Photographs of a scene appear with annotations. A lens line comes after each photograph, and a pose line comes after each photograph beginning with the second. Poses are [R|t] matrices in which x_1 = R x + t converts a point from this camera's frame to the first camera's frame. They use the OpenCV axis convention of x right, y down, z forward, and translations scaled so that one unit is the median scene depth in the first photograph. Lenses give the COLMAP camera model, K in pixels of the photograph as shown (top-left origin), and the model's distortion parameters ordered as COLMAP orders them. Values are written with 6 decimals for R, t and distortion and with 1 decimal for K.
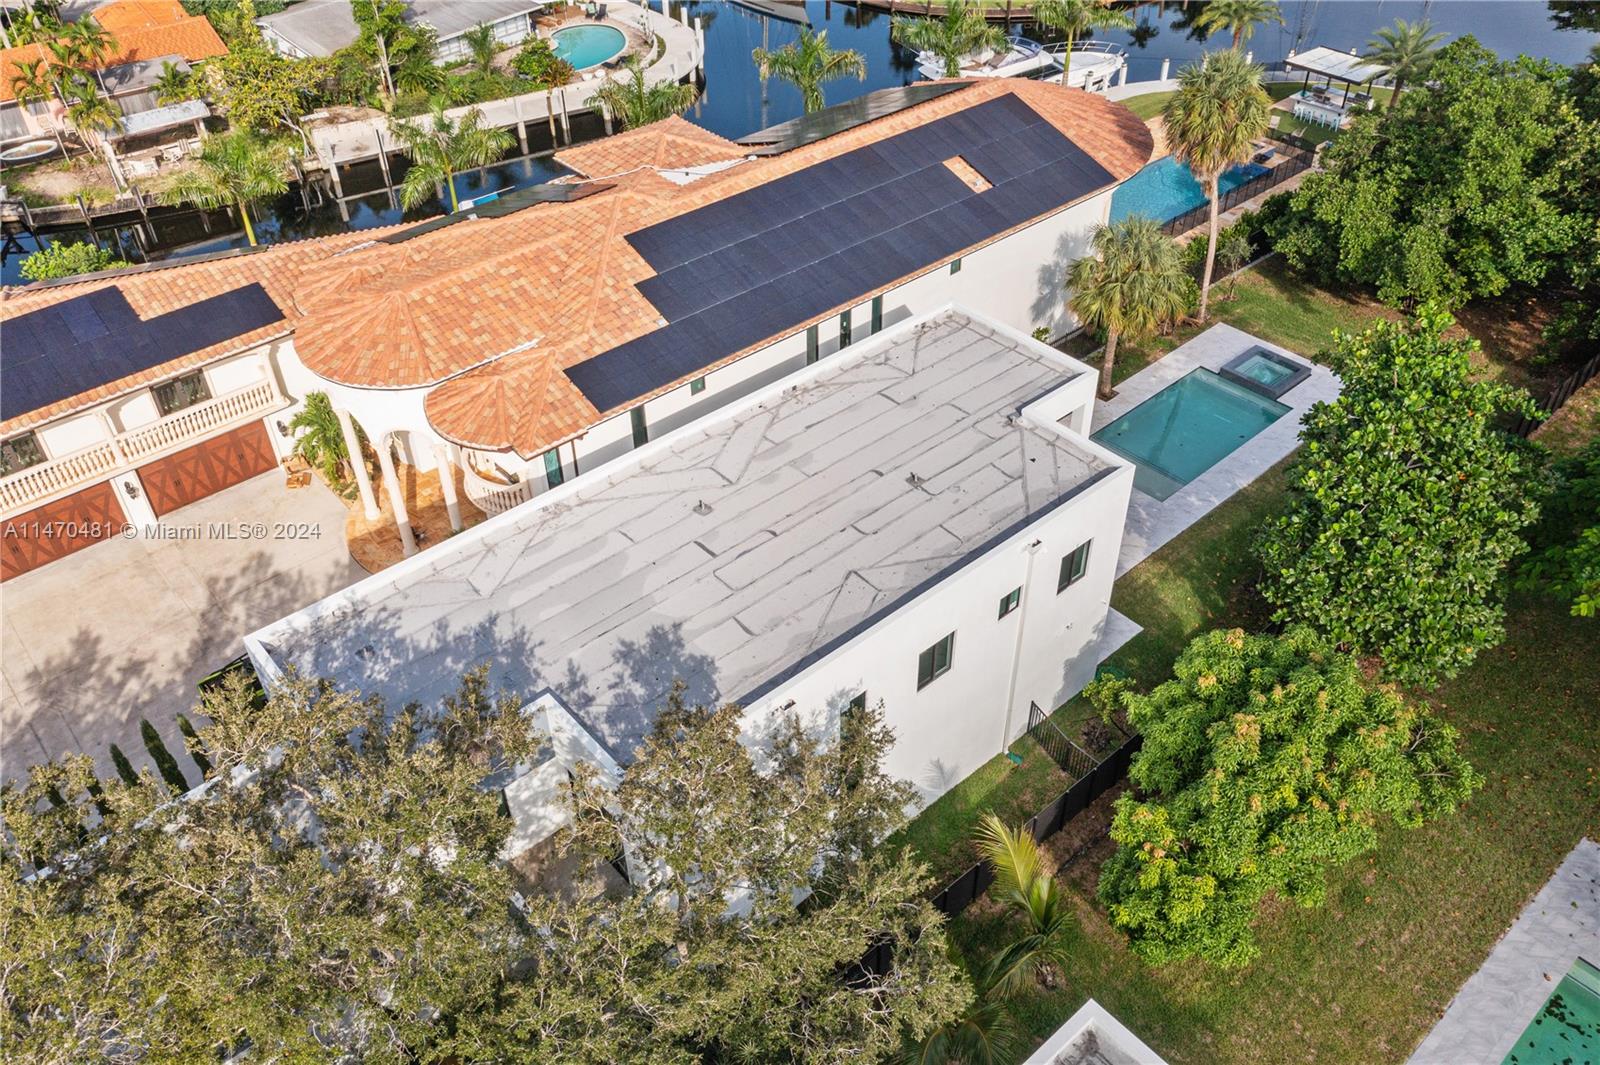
lens RADIAL K [[1250.8, 0, 802.5], [0, 1250.8, 536.8], [0, 0, 1]] dist [-0.008862, -0.004332]
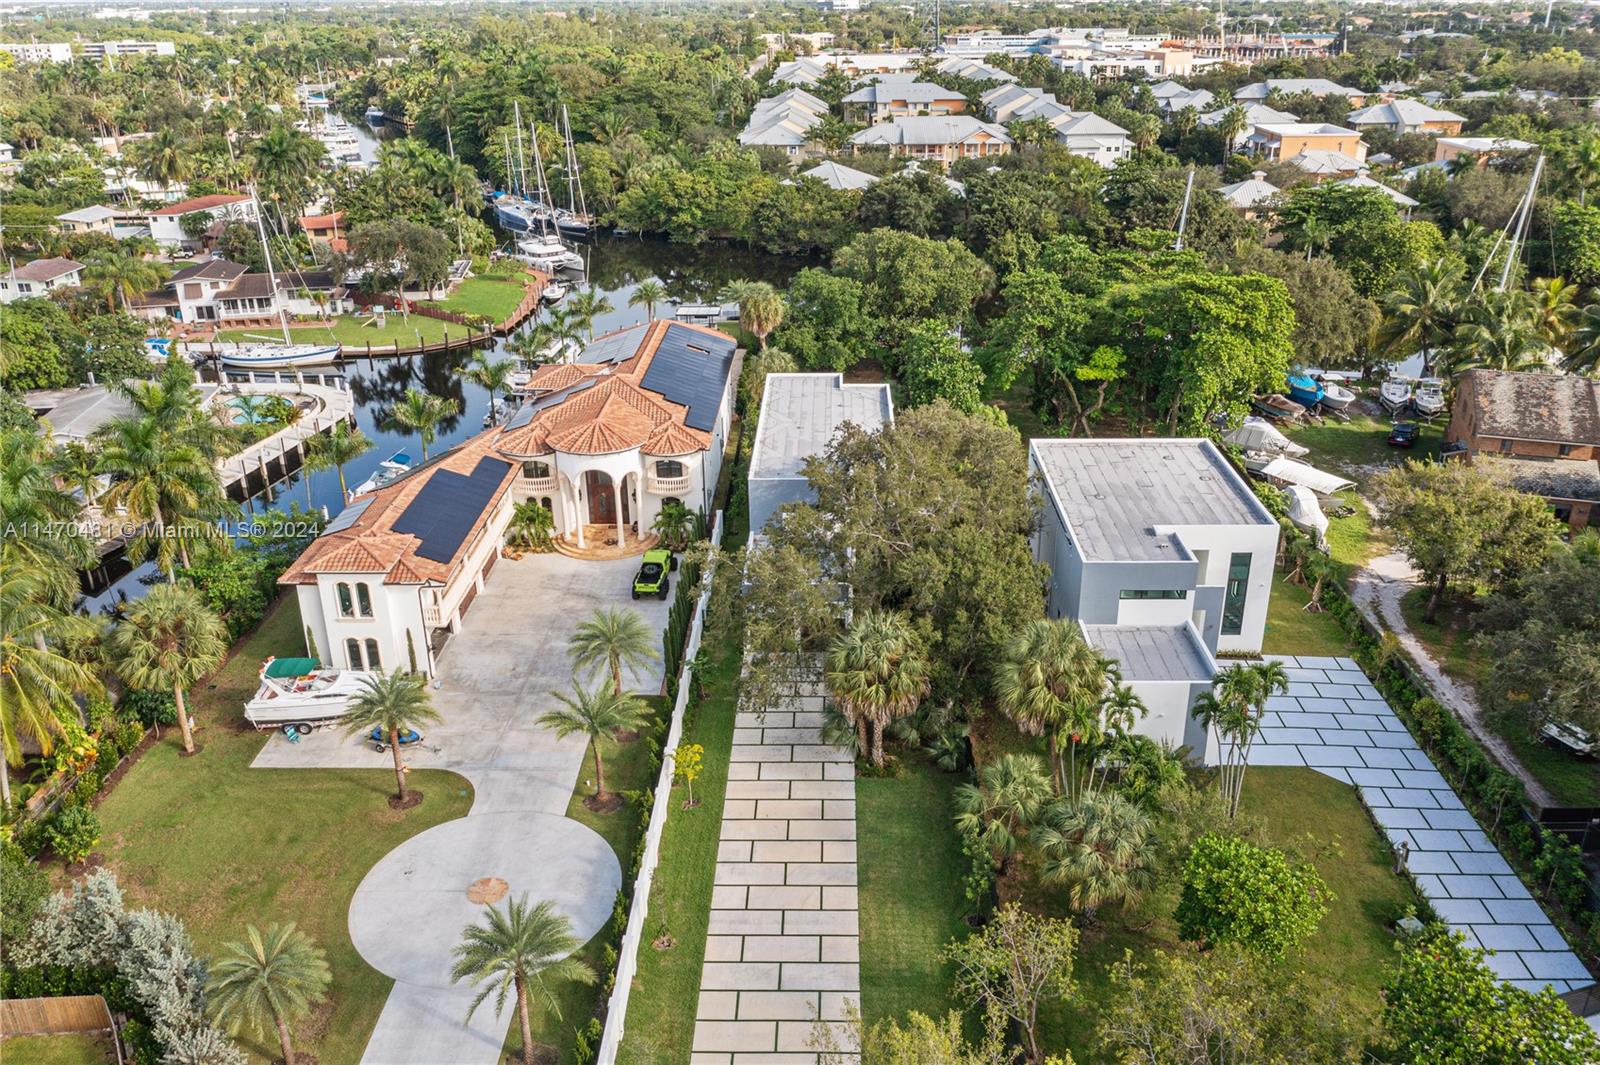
lens RADIAL K [[1263.2, 0, 805.6], [0, 1263.2, 532.2], [0, 0, 1]] dist [-0.009874, 0.004308]
pose [[0.673367, -0.289923, 0.680090, -1.771370], [0.475004, 0.874568, -0.097480, 0.395267], [-0.566523, 0.388685, 0.726619, -0.805799]]
